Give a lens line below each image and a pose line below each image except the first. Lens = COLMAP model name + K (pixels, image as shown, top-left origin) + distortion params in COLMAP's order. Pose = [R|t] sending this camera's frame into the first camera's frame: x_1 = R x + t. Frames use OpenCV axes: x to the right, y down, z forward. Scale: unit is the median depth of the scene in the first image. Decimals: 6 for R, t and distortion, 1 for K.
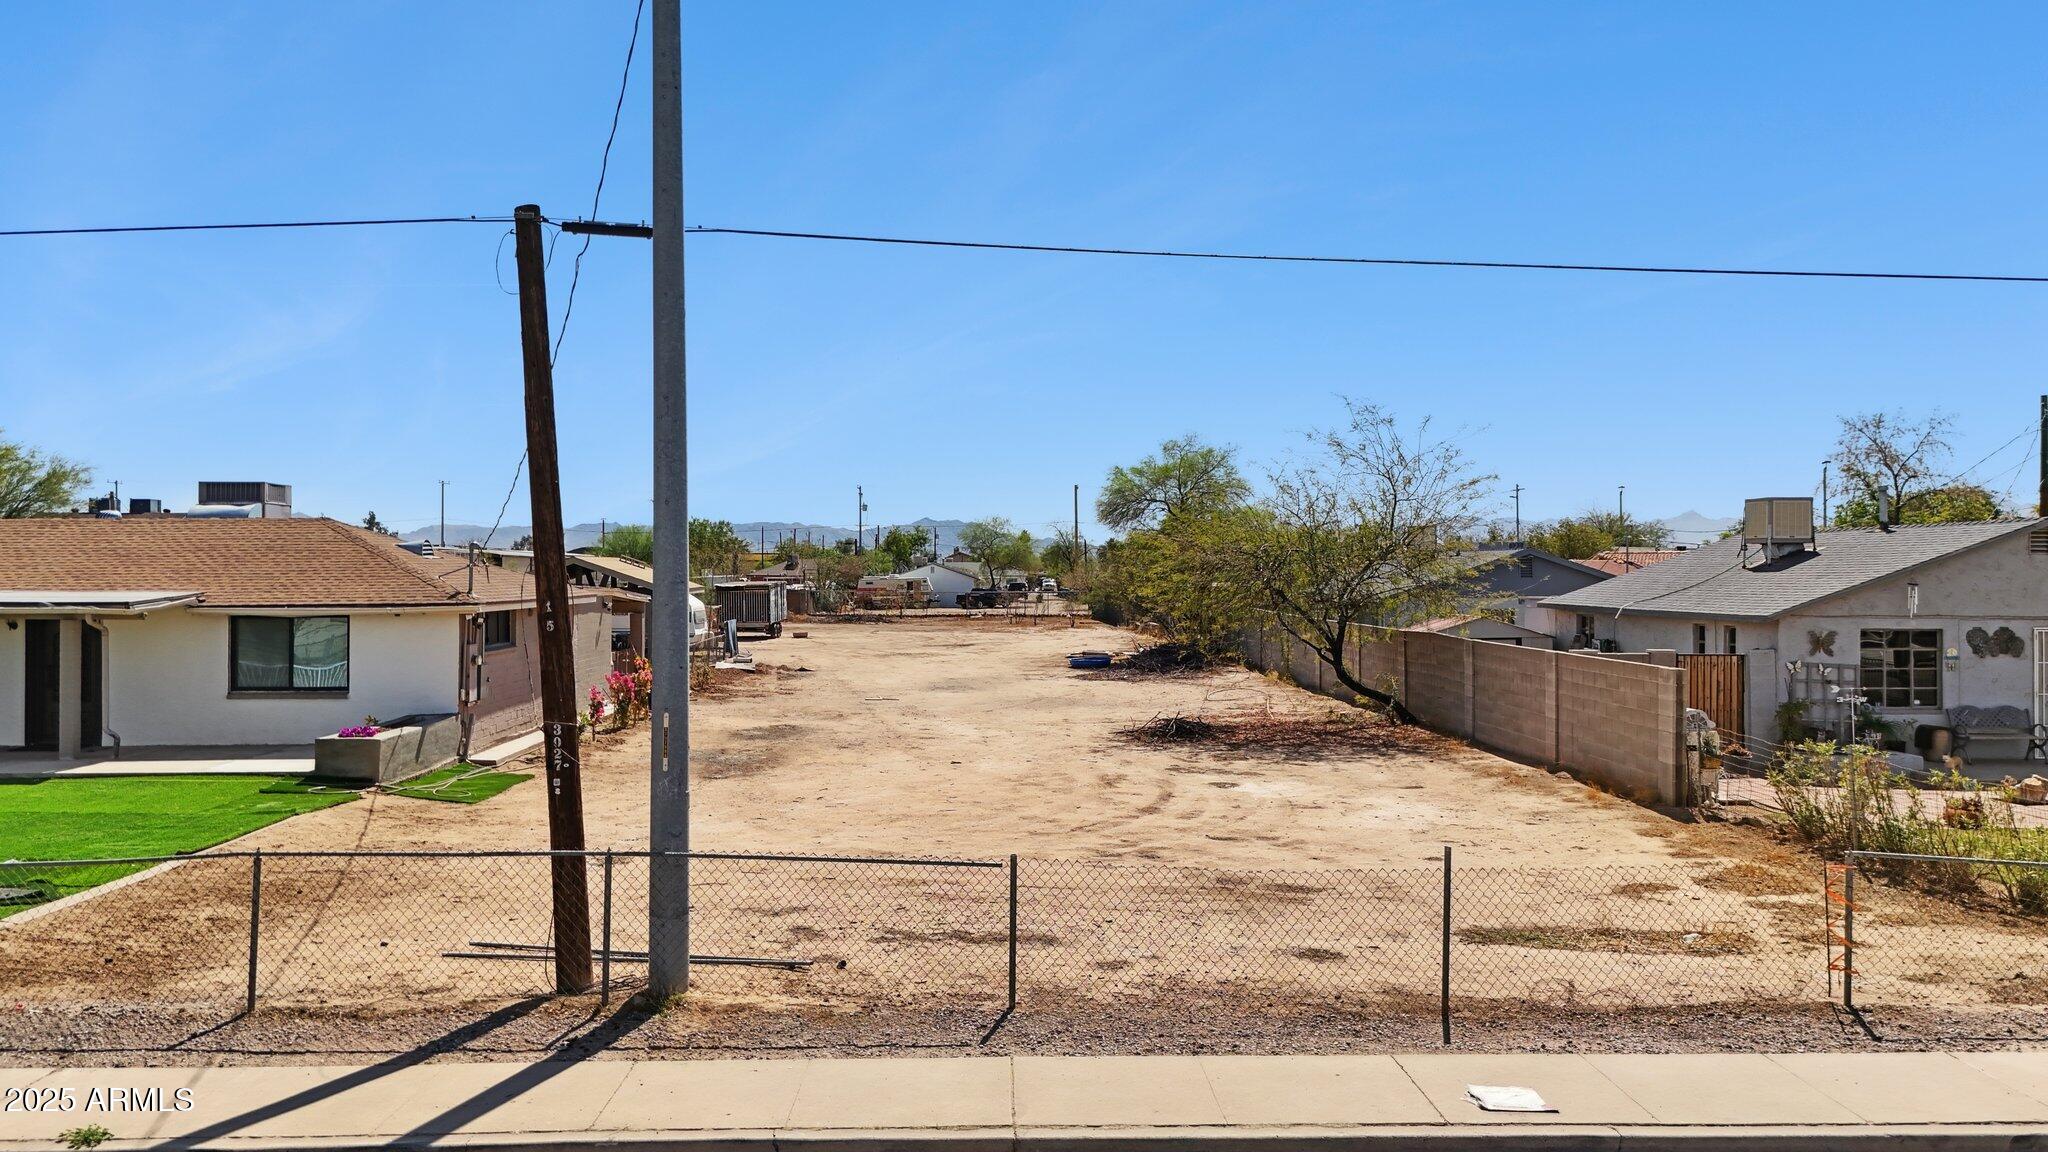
lens RADIAL K [[1509.9, 0, 1024.0], [0, 1509.9, 576.0], [0, 0, 1]] dist [0.090376, -0.082414]
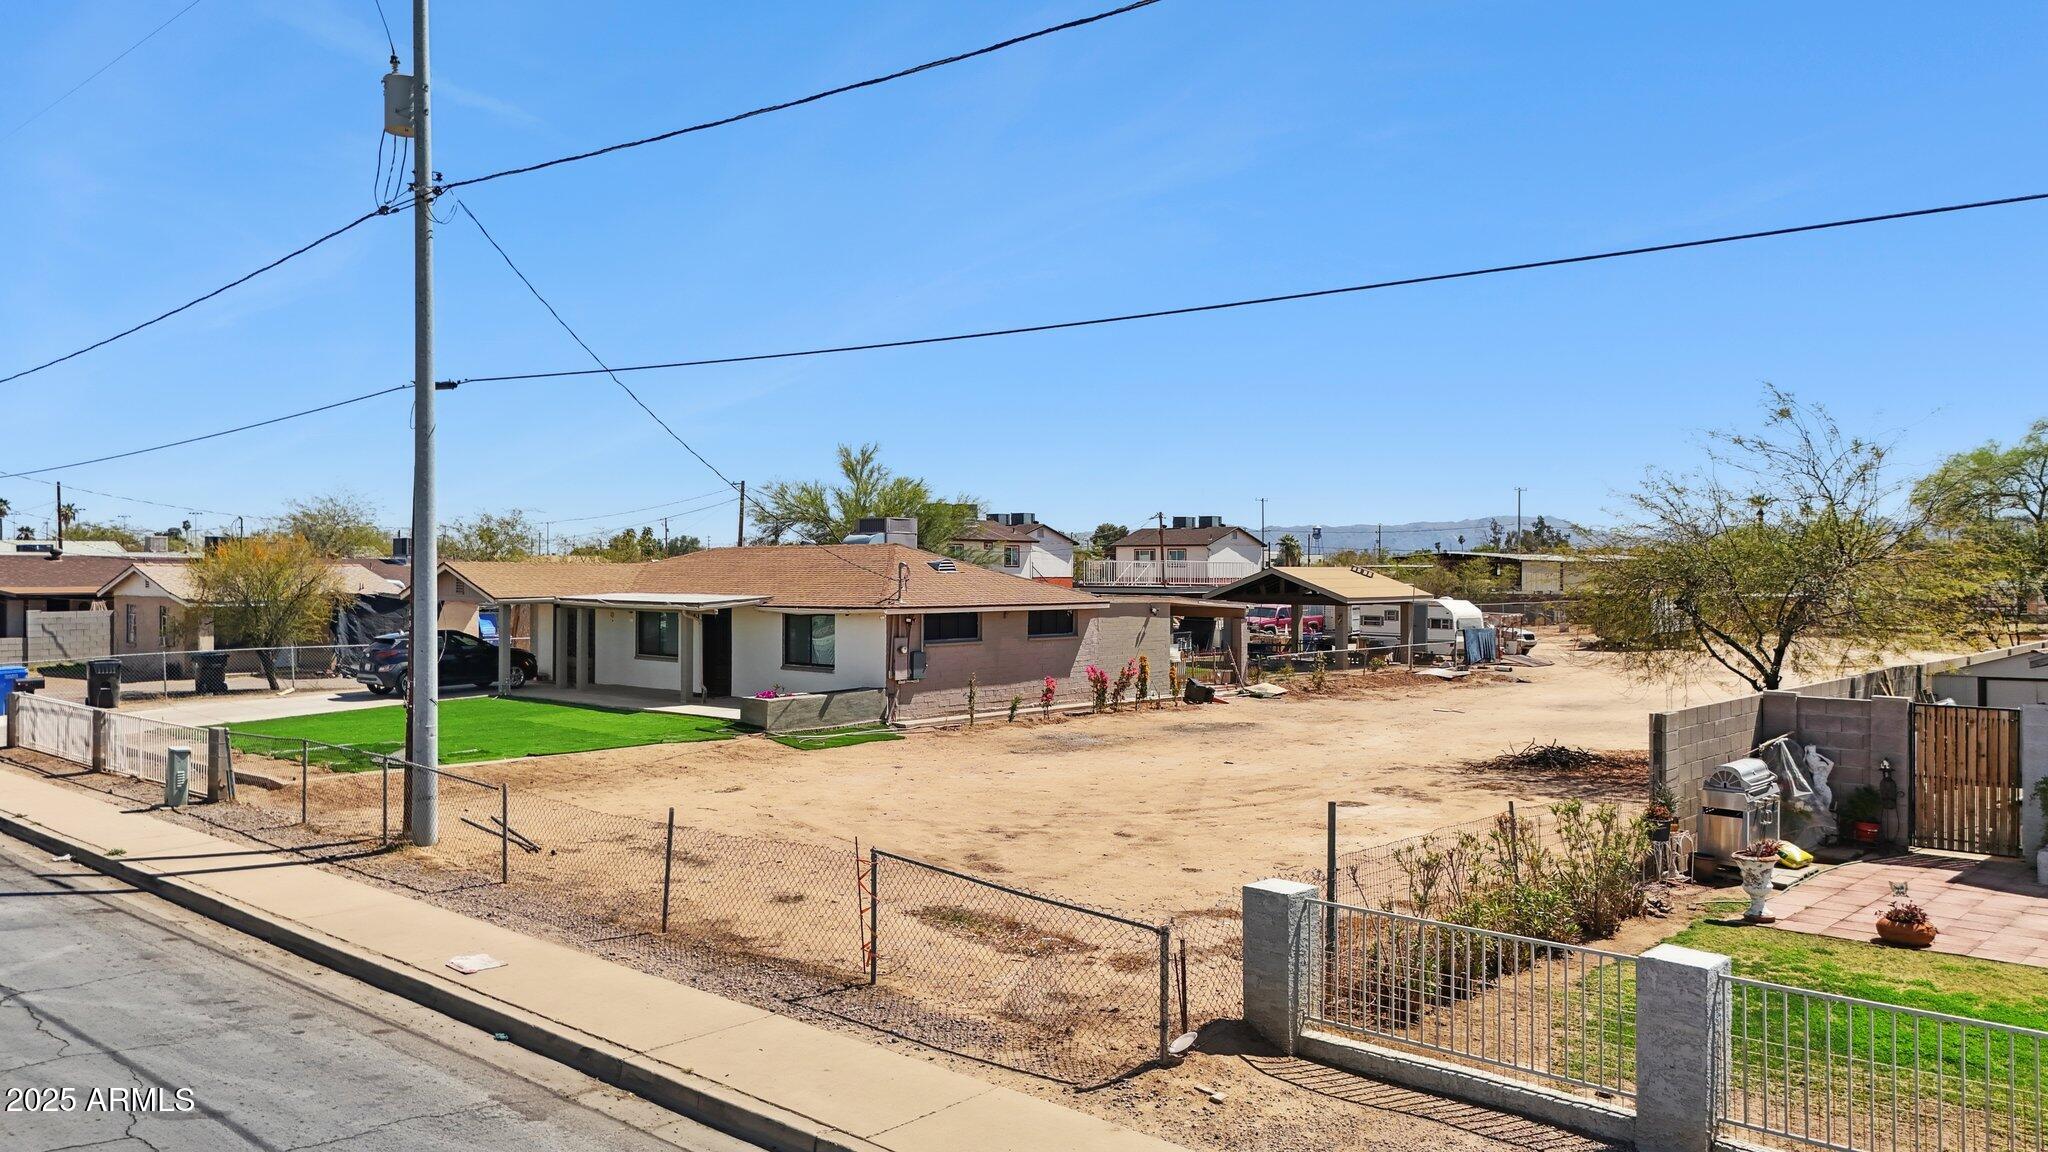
lens RADIAL K [[1509.9, 0, 1024.0], [0, 1509.9, 576.0], [0, 0, 1]] dist [0.090376, -0.082414]
pose [[0.712427, 0.004785, -0.701730, 0.758908], [-0.005058, 0.999986, 0.001684, -0.014028], [0.701728, 0.002349, 0.712441, 0.150261]]
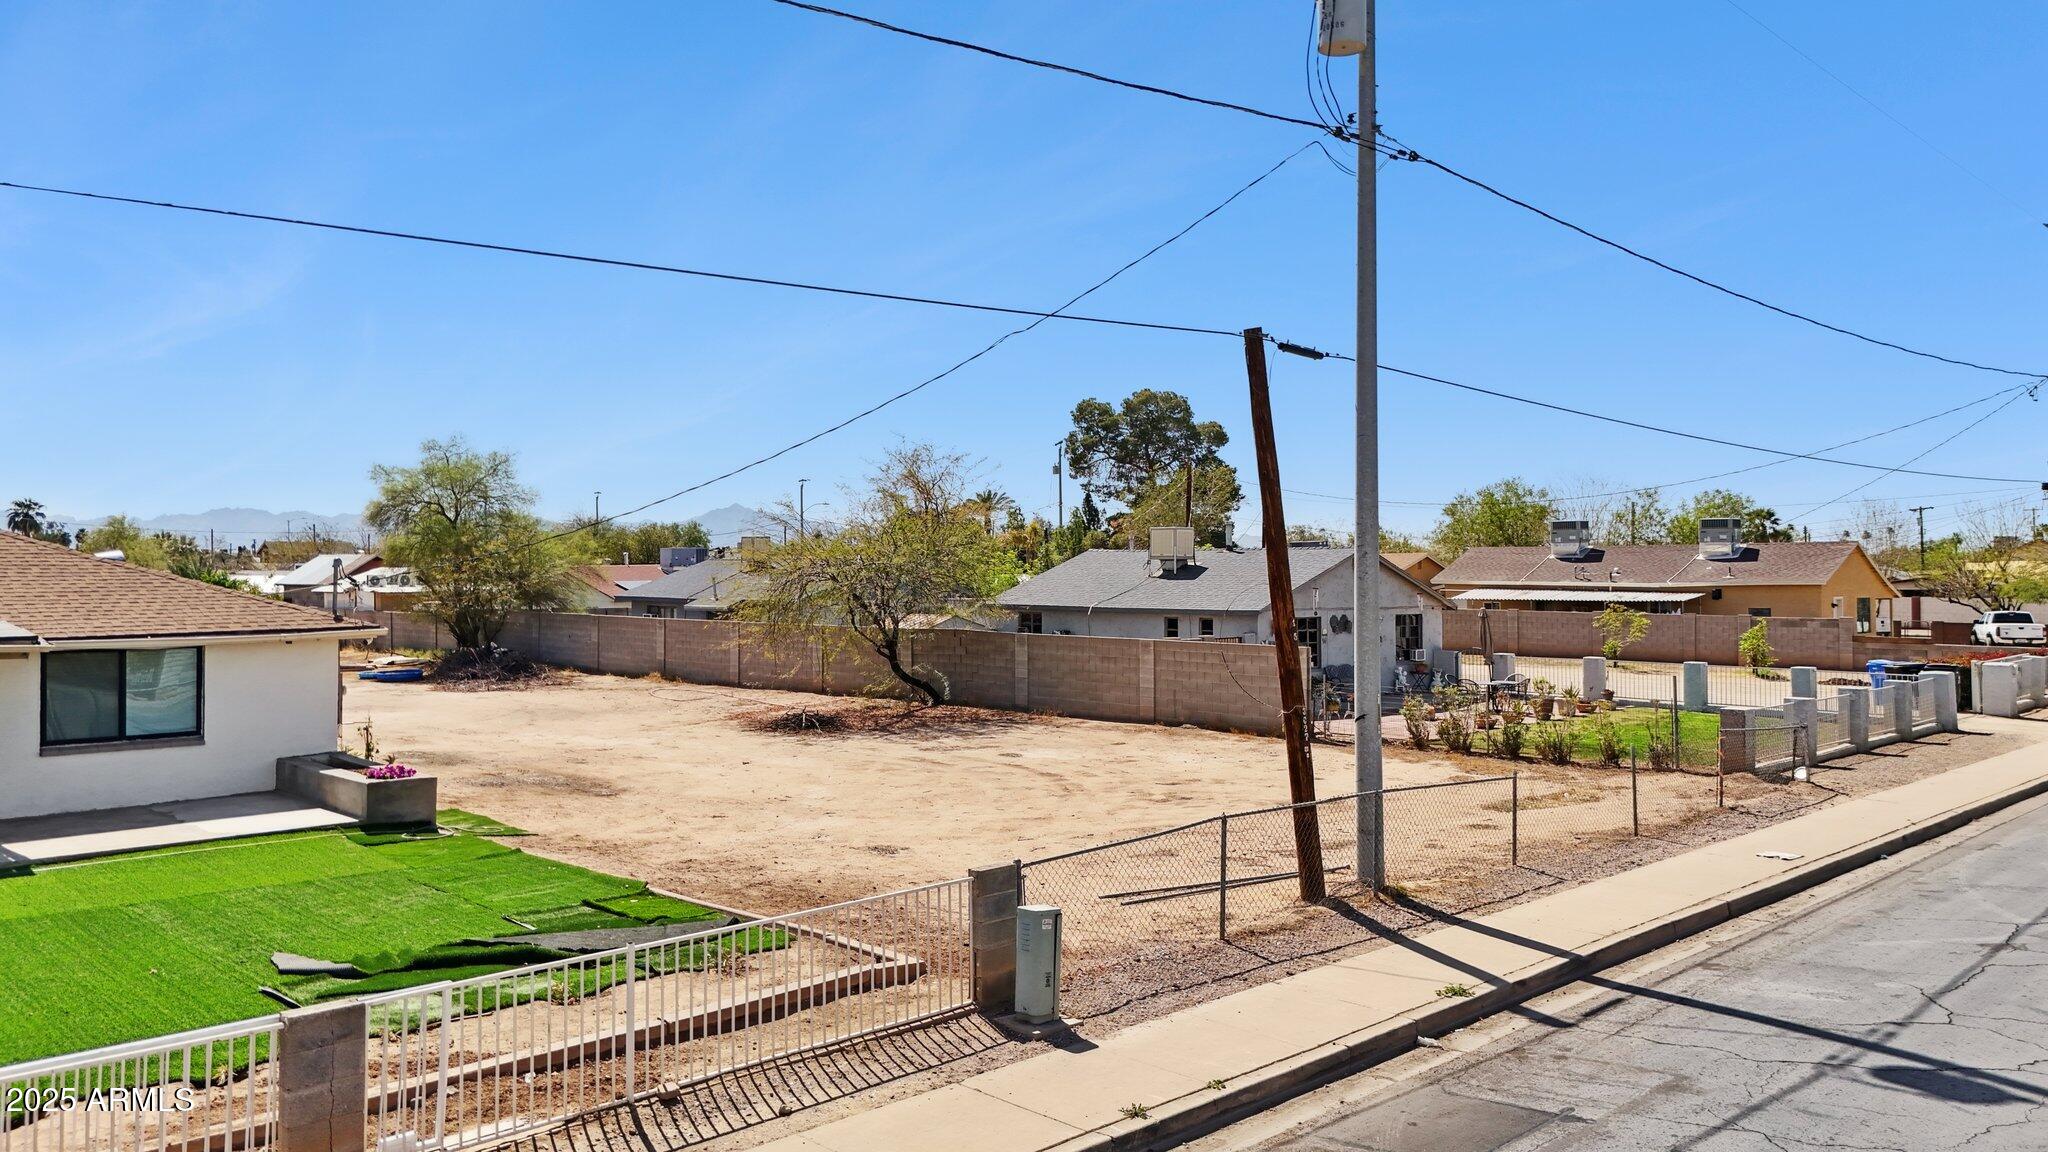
lens RADIAL K [[1509.9, 0, 1024.0], [0, 1509.9, 576.0], [0, 0, 1]] dist [0.090376, -0.082414]
pose [[0.735269, -0.004644, 0.677759, -0.782280], [0.002591, 0.999988, 0.004041, -0.016379], [-0.677770, -0.001215, 0.735273, 0.088150]]
